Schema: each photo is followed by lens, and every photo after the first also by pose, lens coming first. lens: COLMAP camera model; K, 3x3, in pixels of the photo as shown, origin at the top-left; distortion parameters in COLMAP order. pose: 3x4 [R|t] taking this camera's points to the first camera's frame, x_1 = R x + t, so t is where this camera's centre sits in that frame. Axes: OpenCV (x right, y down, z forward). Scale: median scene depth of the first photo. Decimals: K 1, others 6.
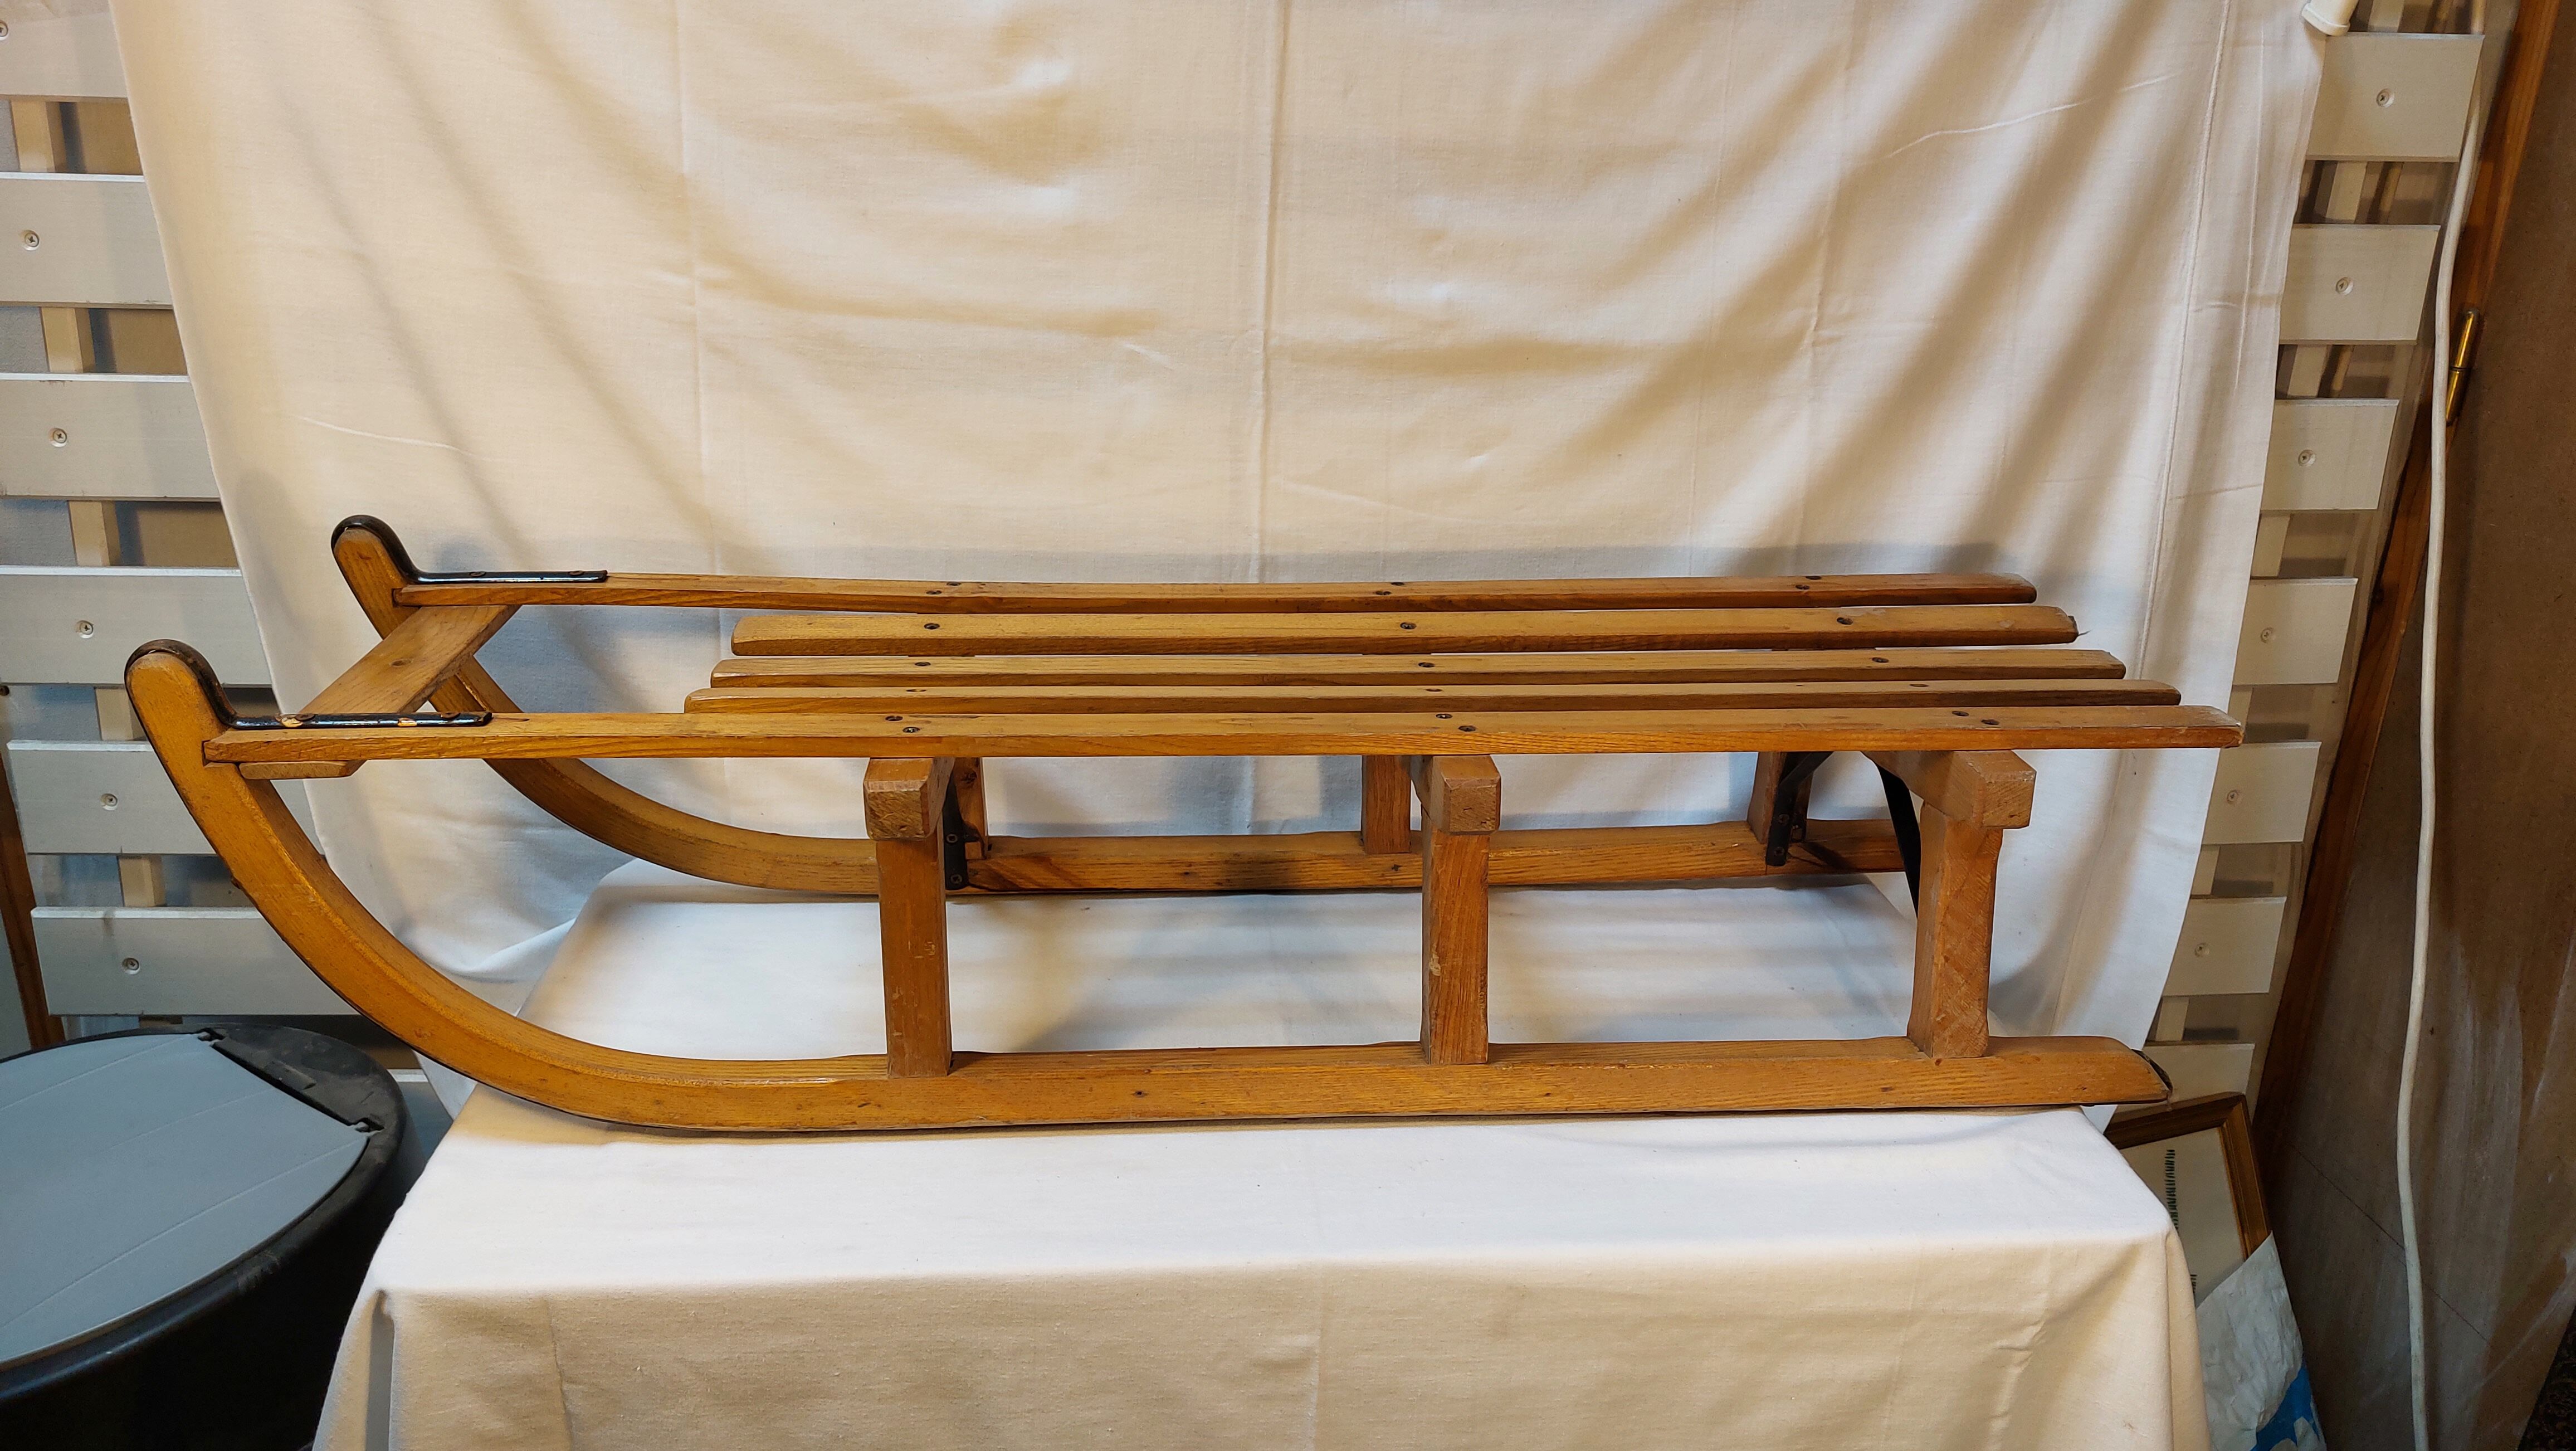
lens RADIAL K [[1842.9, 0, 1288.0], [0, 1842.9, 725.5], [0, 0, 1]] dist [0.076866, -0.120187]
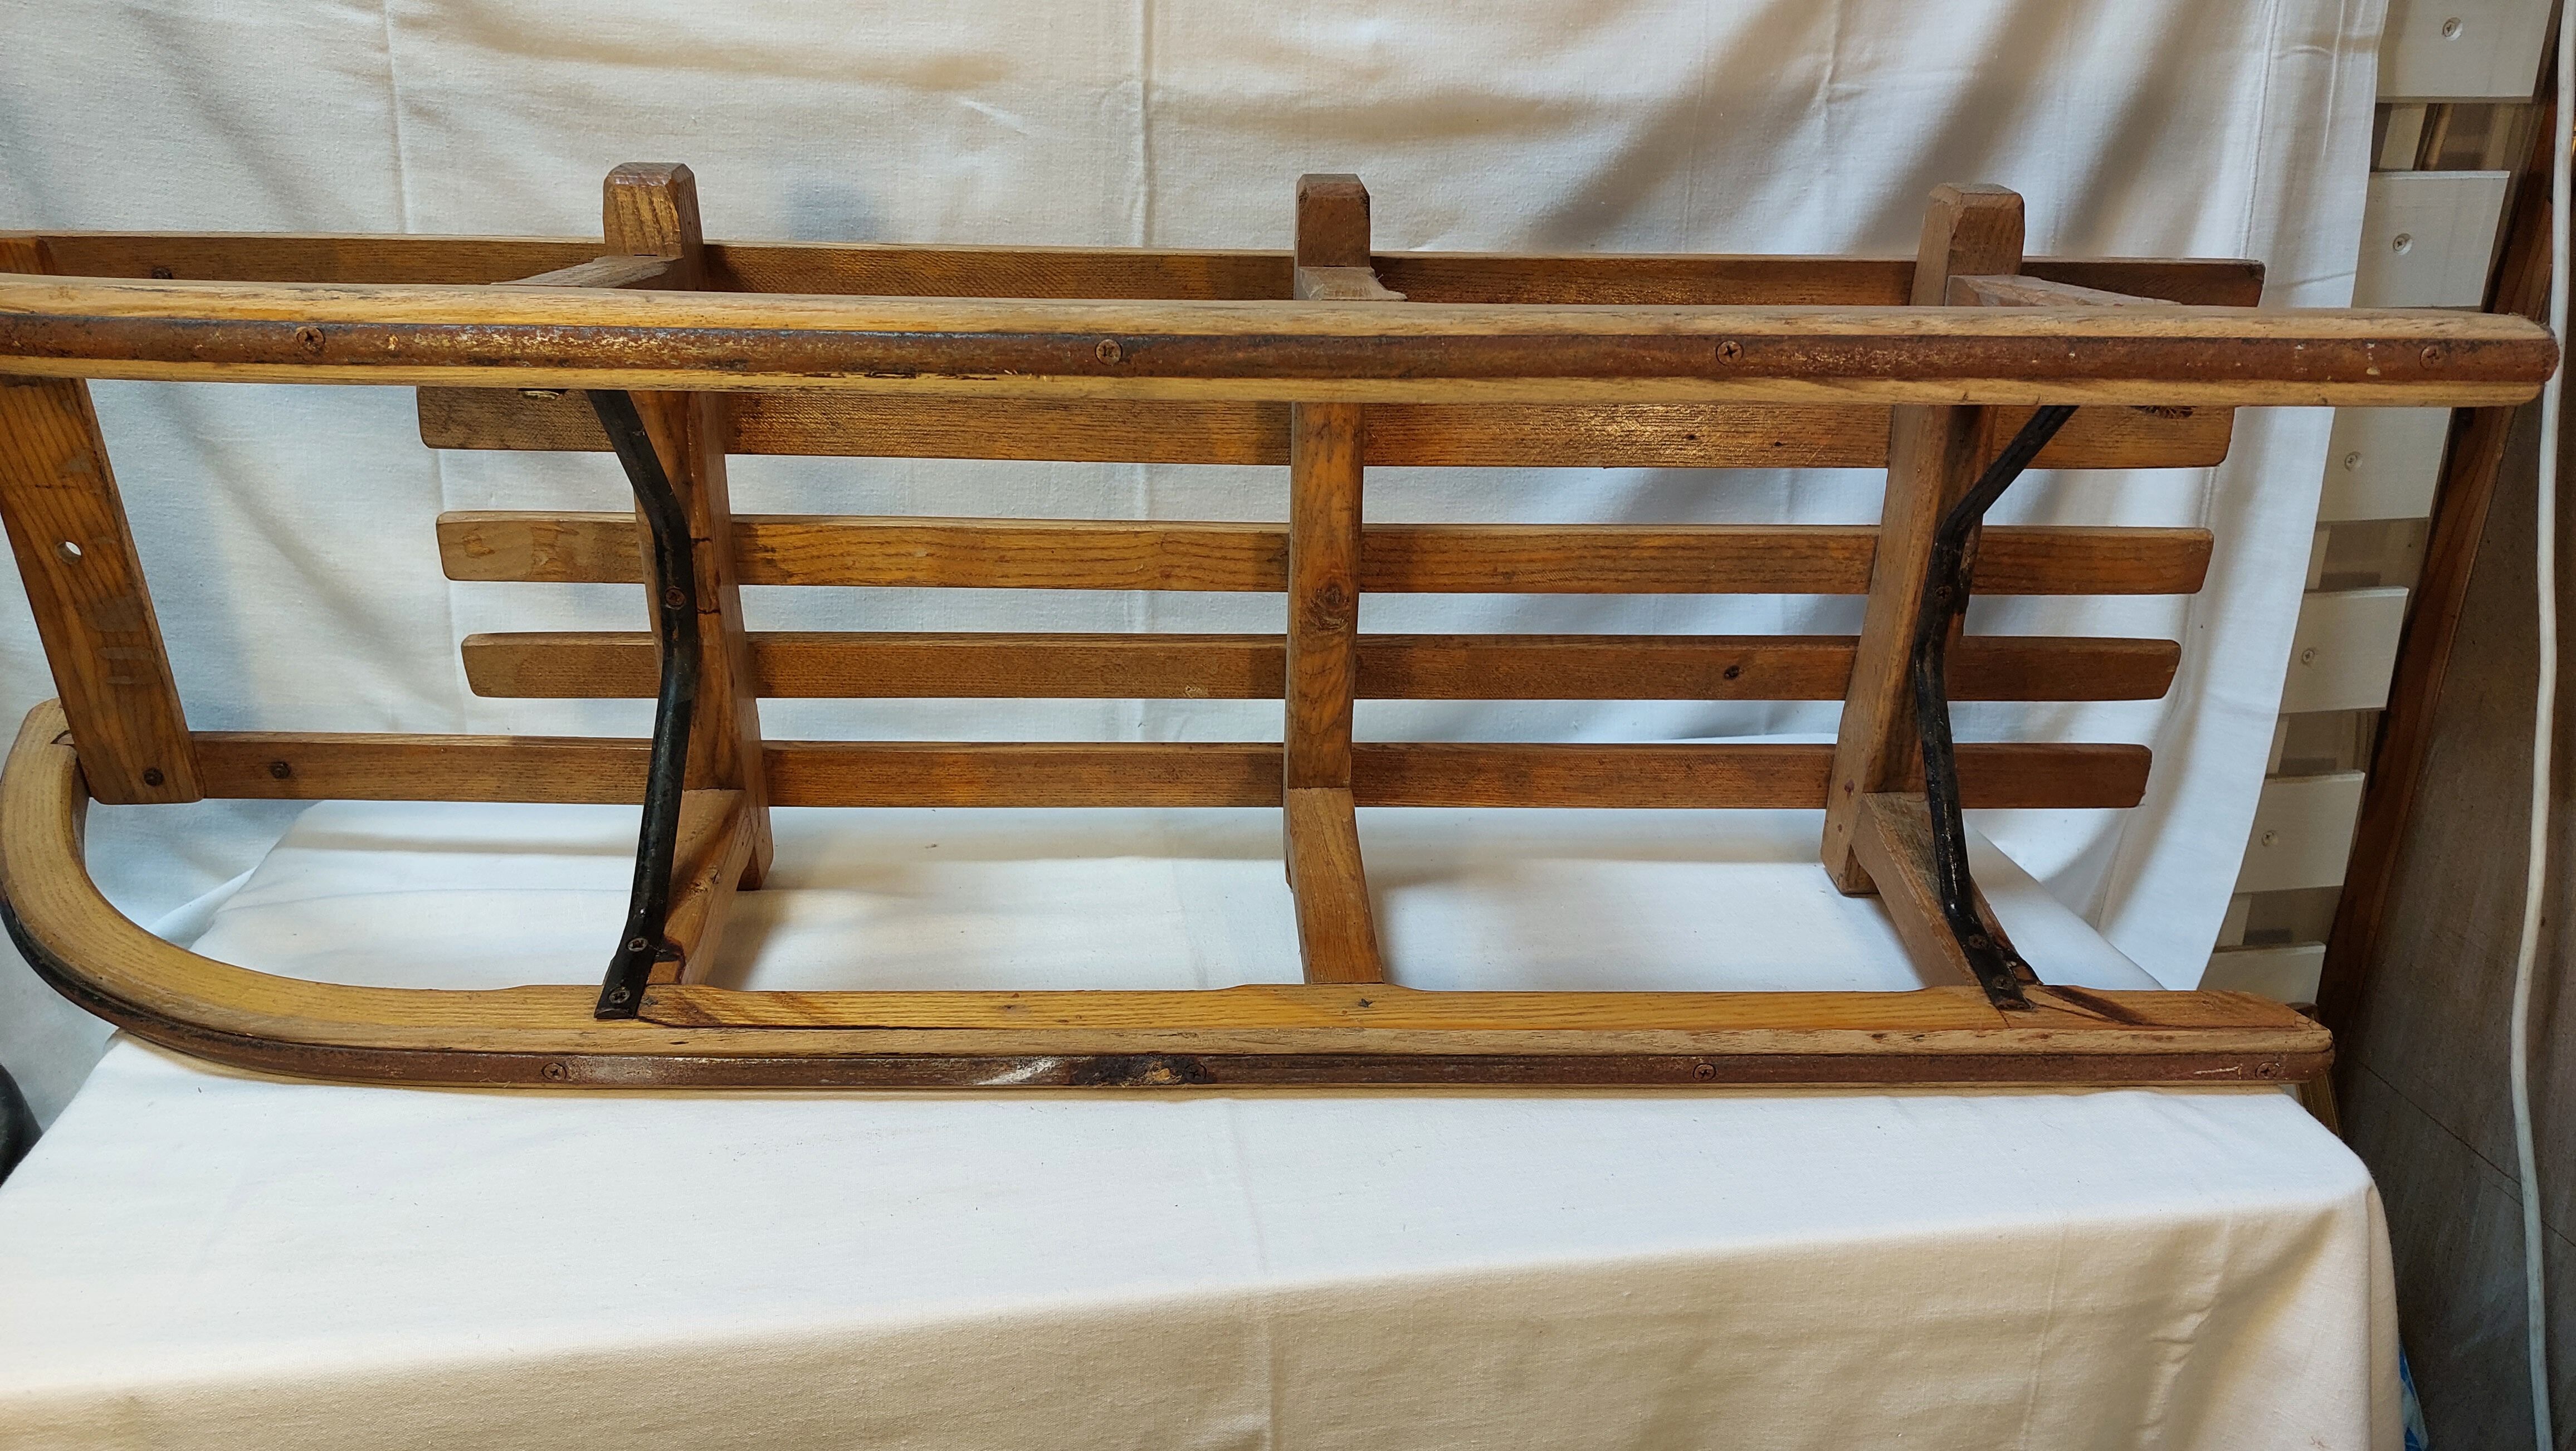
lens RADIAL K [[1810.5, 0, 1299.2], [0, 1810.5, 725.2], [0, 0, 1]] dist [-0.004134, 0.000032]
pose [[0.997821, -0.032563, 0.057390, 0.000070], [0.031414, 0.999290, 0.020796, 0.042770], [-0.058027, -0.018947, 0.998135, 0.229728]]
